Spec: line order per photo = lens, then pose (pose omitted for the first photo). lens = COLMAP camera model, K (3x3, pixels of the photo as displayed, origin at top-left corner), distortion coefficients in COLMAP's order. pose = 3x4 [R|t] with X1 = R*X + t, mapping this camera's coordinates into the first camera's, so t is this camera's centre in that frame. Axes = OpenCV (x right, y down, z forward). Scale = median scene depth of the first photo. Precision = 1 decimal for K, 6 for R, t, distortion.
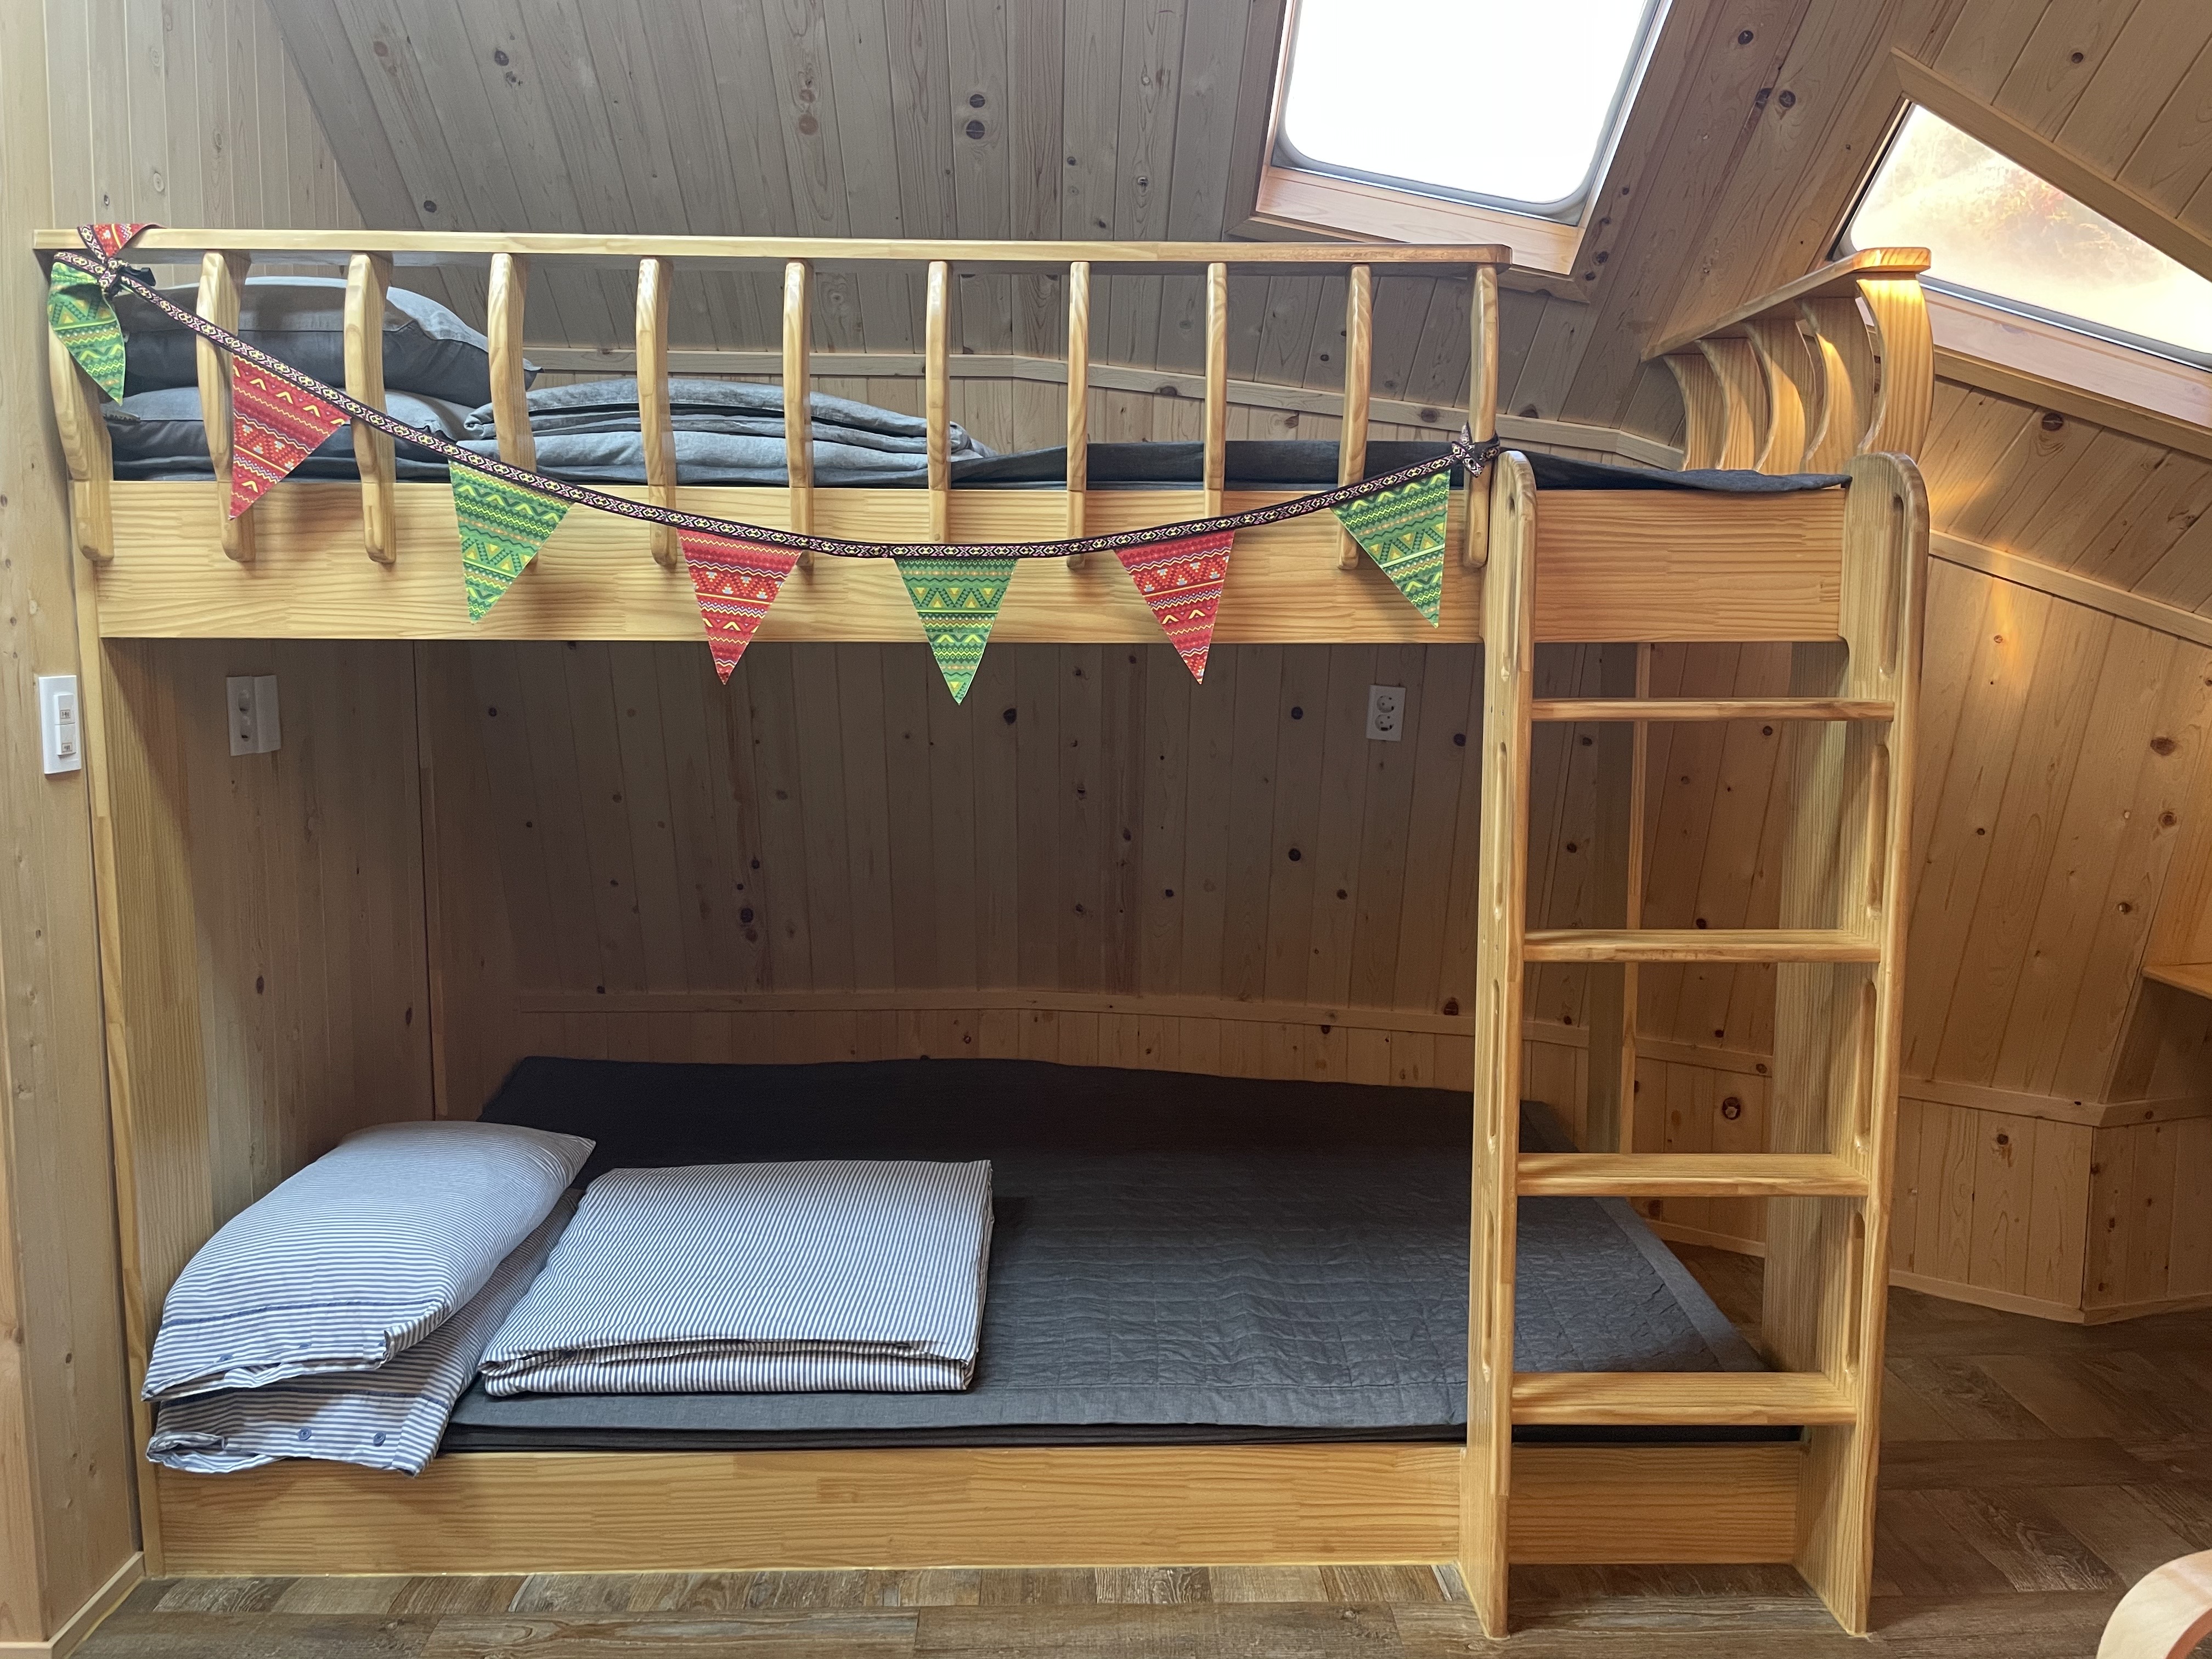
lens RADIAL K [[1678.3, 0, 1182.1], [0, 1678.3, 802.0], [0, 0, 1]] dist [0.040824, -0.034727]
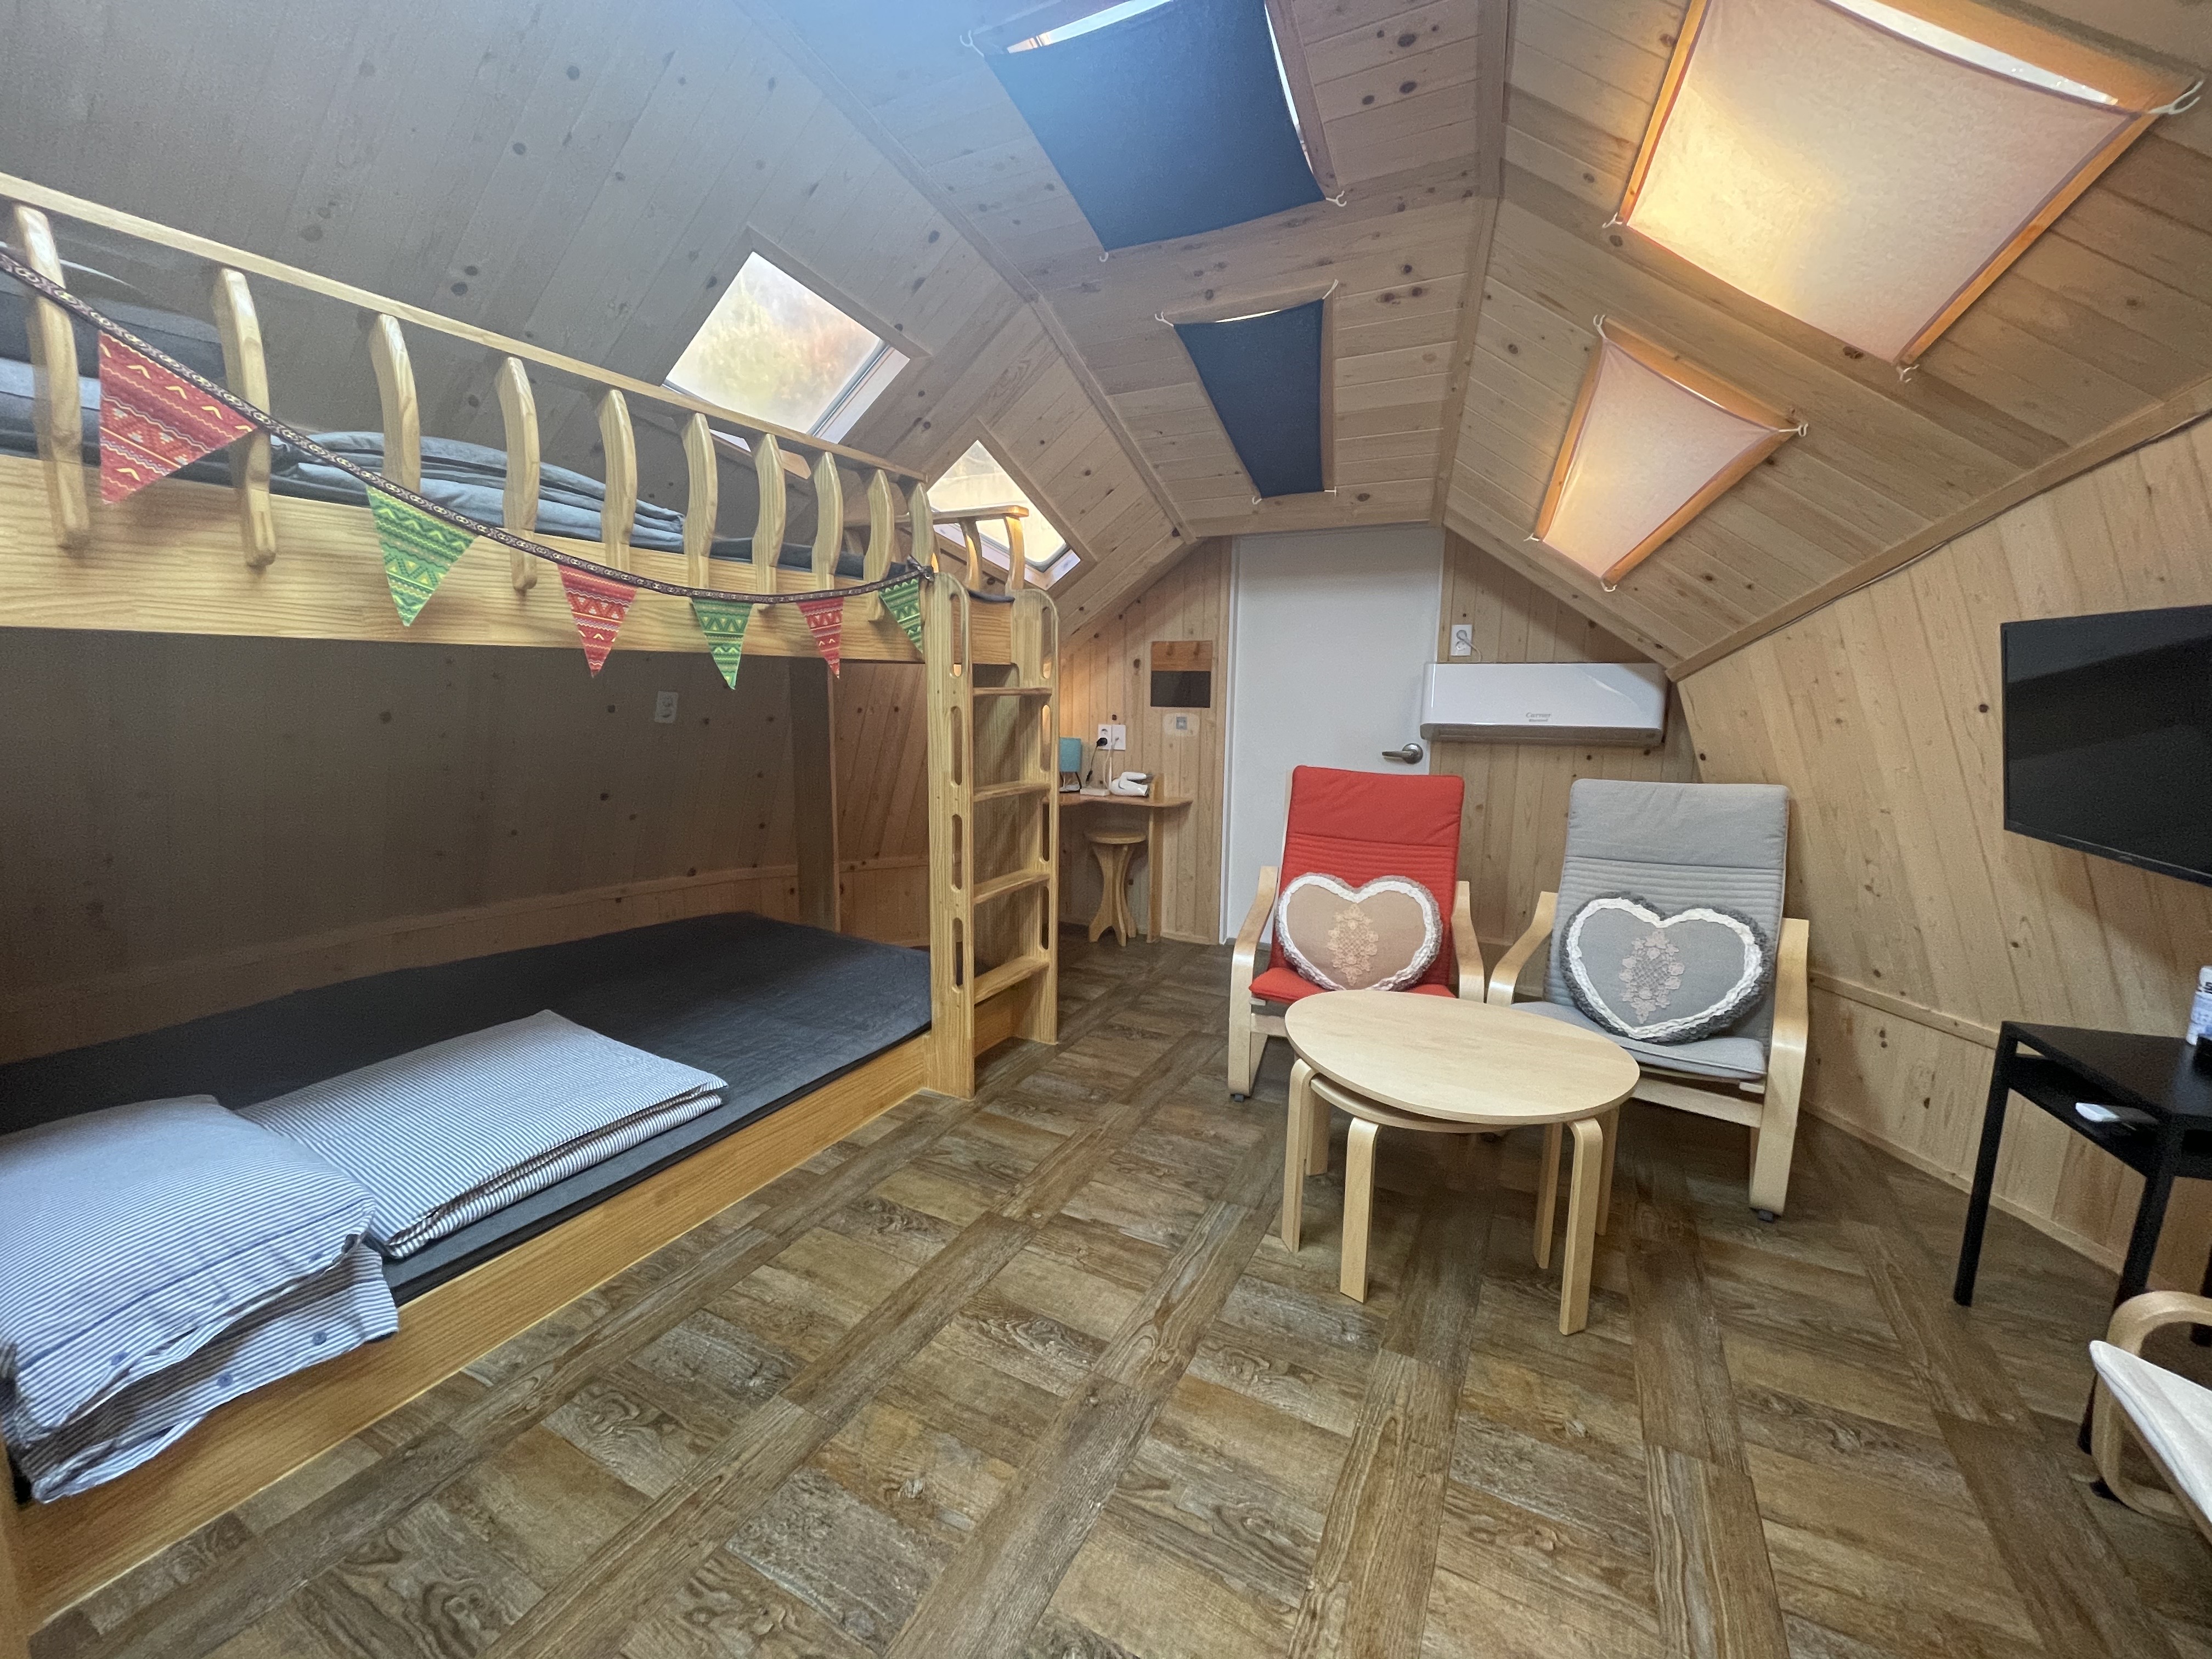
lens RADIAL K [[882.3, 0, 1094.9], [0, 882.3, 826.3], [0, 0, 1]] dist [-0.009465, 0.001510]
pose [[0.494001, -0.138104, 0.858423, -0.713831], [0.084014, 0.990267, 0.110967, 0.008443], [-0.865393, 0.017302, 0.500796, 0.250678]]
